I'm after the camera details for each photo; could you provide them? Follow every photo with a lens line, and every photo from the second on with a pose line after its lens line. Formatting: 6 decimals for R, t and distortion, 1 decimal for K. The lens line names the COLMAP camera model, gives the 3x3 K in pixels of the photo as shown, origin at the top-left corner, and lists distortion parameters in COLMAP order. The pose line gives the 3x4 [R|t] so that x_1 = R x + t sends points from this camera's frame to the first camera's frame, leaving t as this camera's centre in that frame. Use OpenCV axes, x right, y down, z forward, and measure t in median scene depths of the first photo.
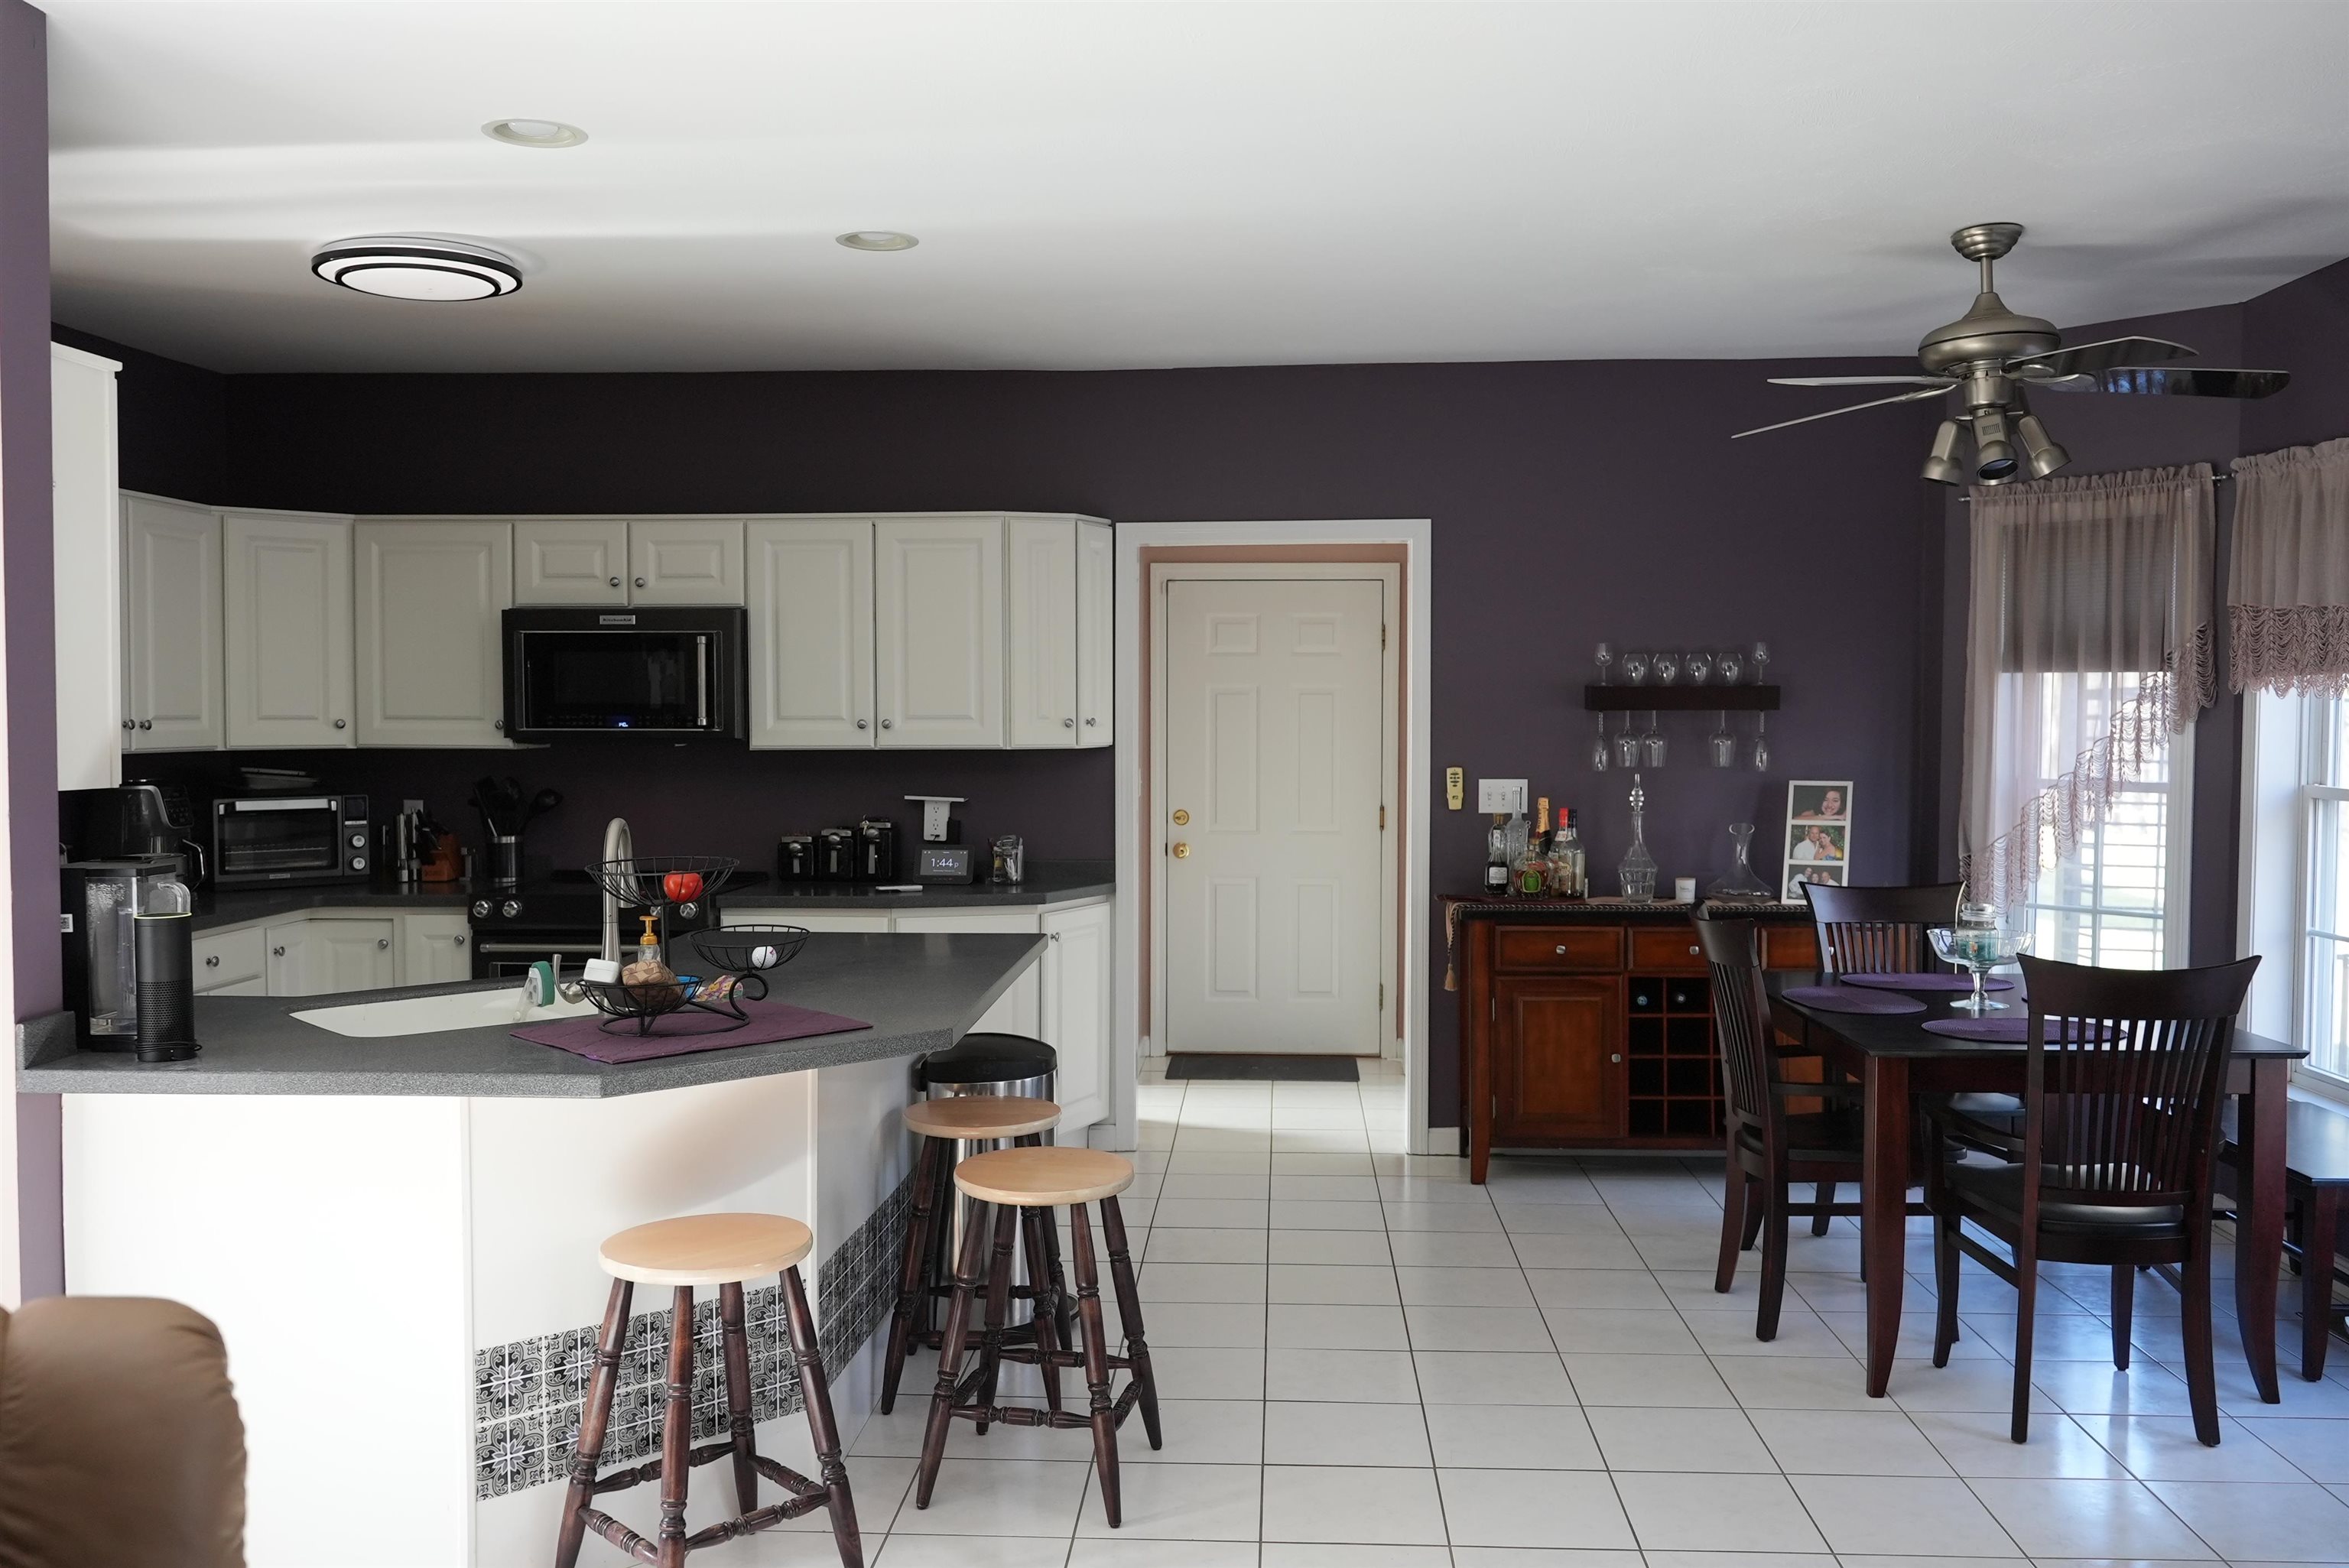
lens RADIAL K [[1922.4, 0, 1174.5], [0, 1922.4, 784.0], [0, 0, 1]] dist [-0.002520, -0.003204]
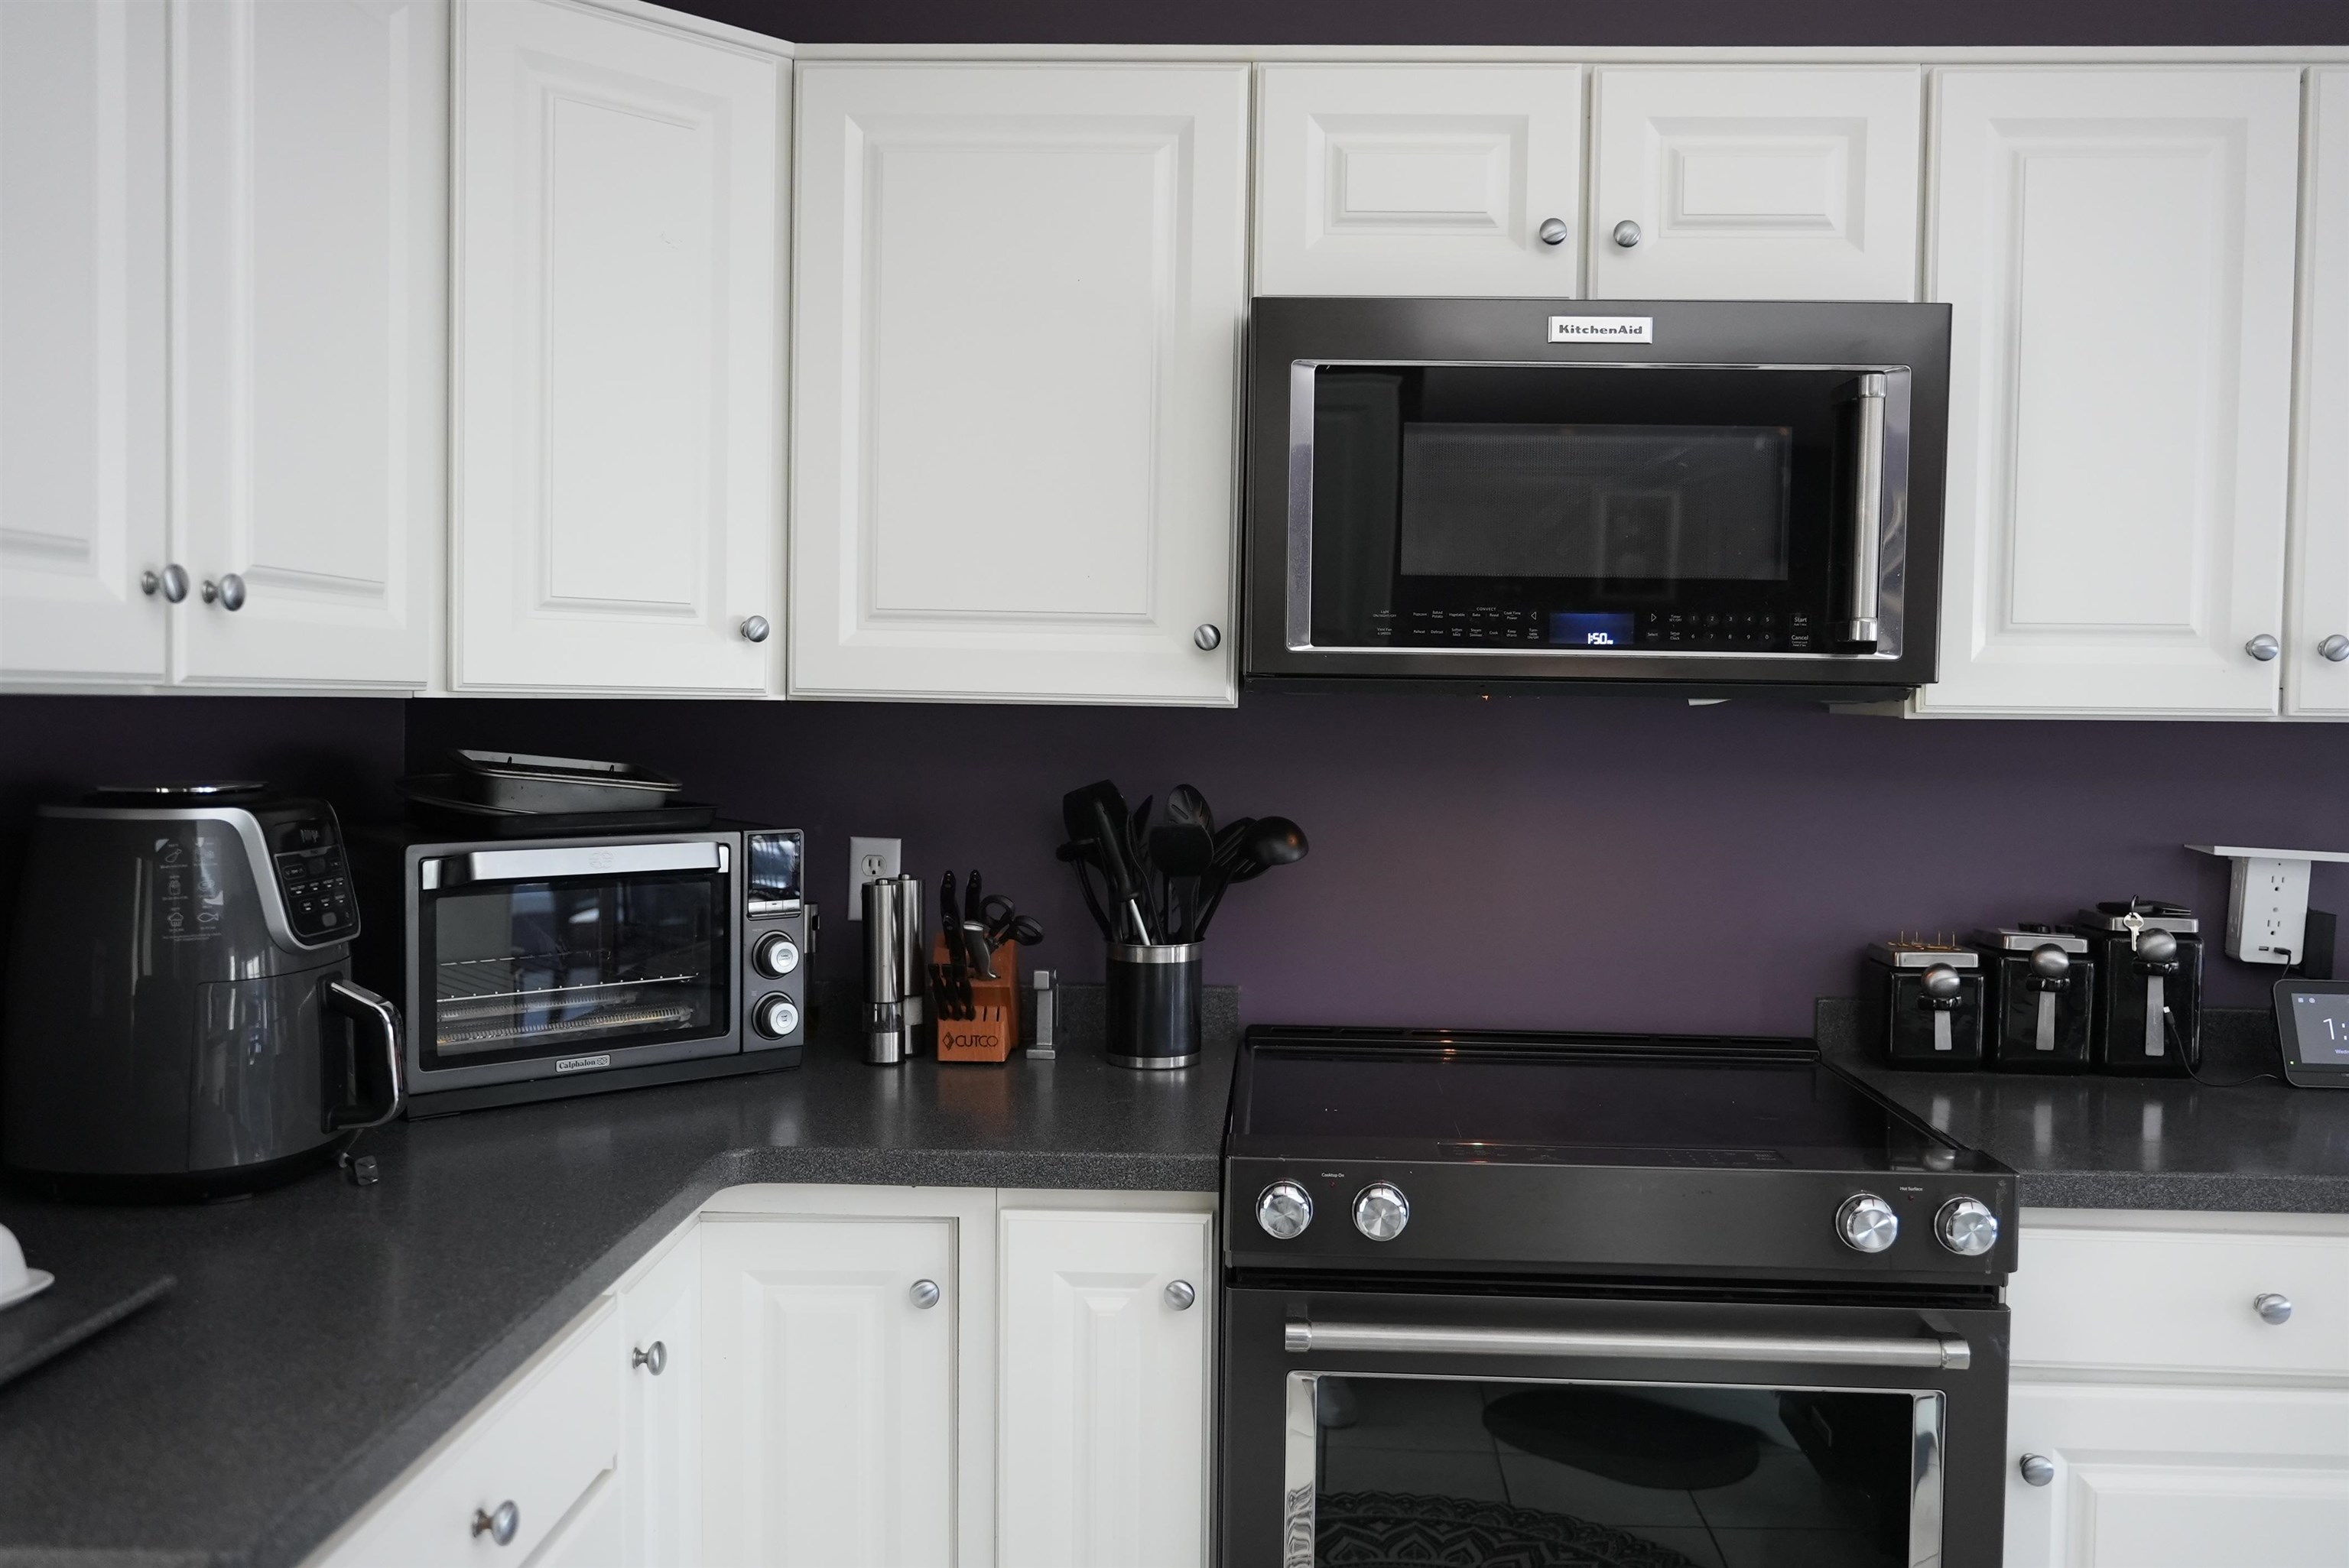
lens RADIAL K [[1901.9, 0, 1174.5], [0, 1901.9, 784.0], [0, 0, 1]] dist [-0.002472, 0.002368]
pose [[0.999866, 0.011948, 0.011229, -0.363233], [-0.012014, 0.999911, 0.005802, -0.005969], [-0.011159, -0.005936, 0.999920, 0.655215]]
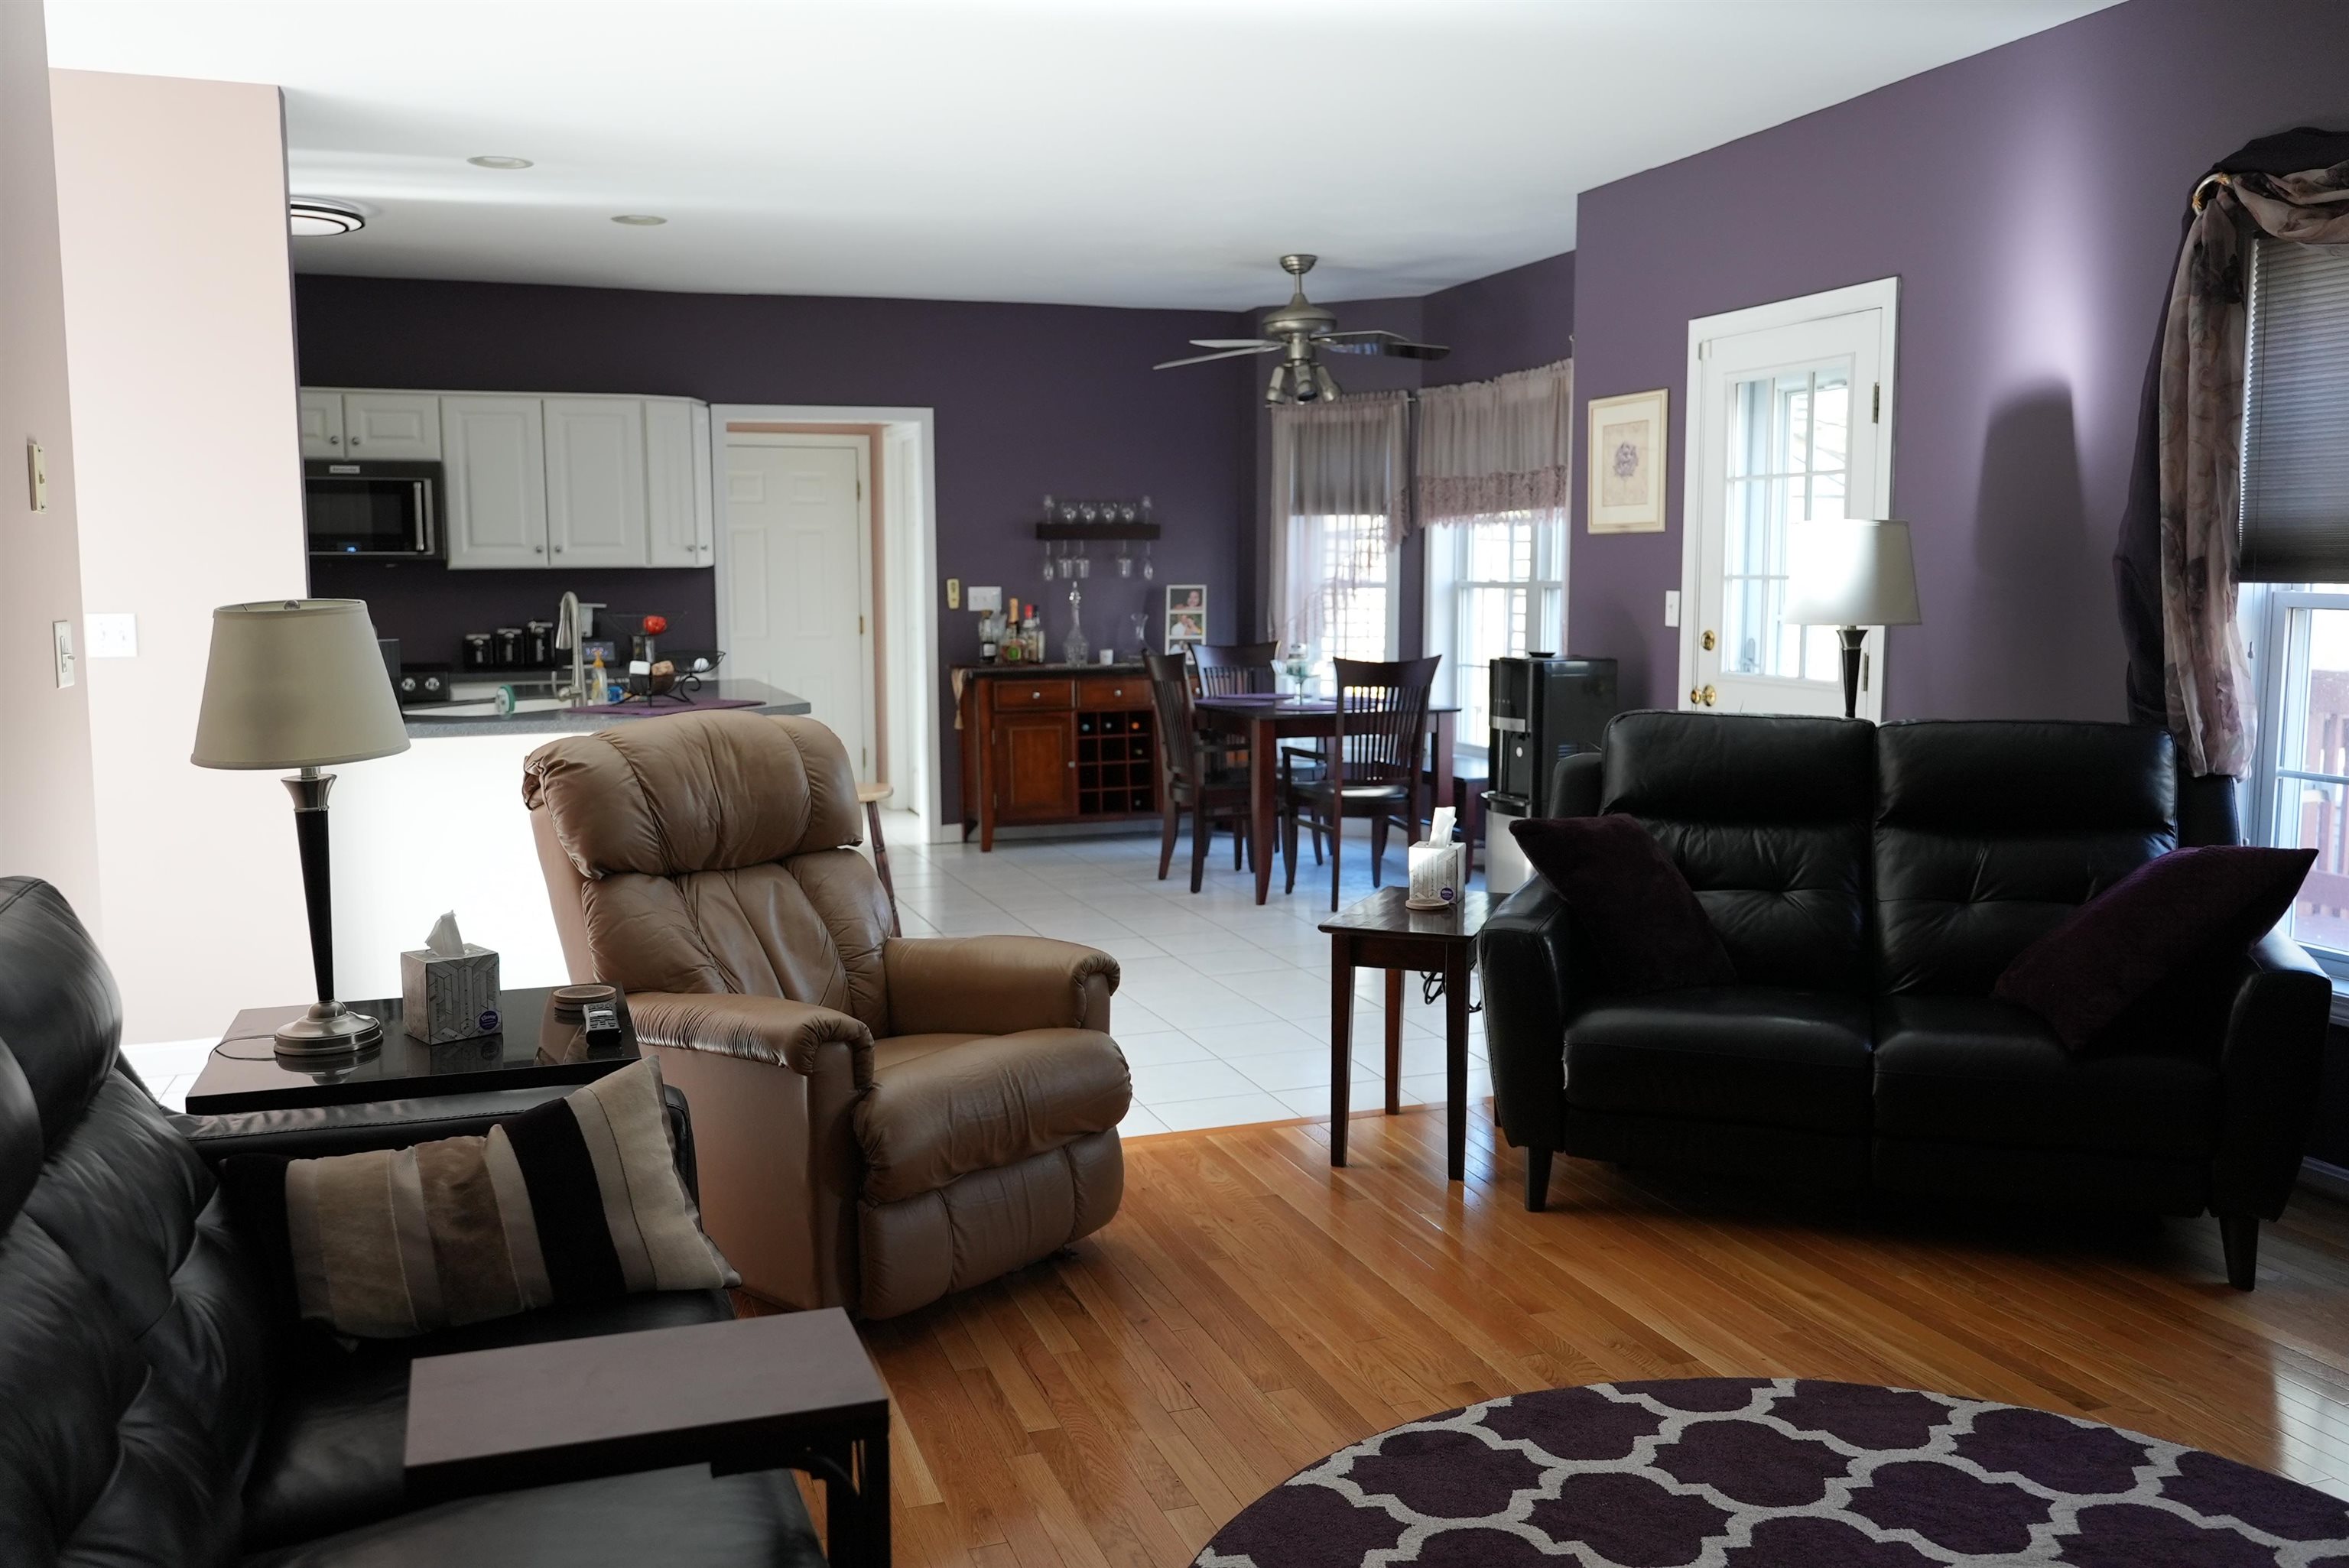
lens RADIAL K [[1901.9, 0, 1174.5], [0, 1901.9, 784.0], [0, 0, 1]] dist [-0.002472, 0.002368]
pose [[0.923349, -0.047368, 0.381030, -0.268005], [0.019595, 0.996881, 0.076443, 0.040815], [-0.383462, -0.063117, 0.921397, -0.429300]]
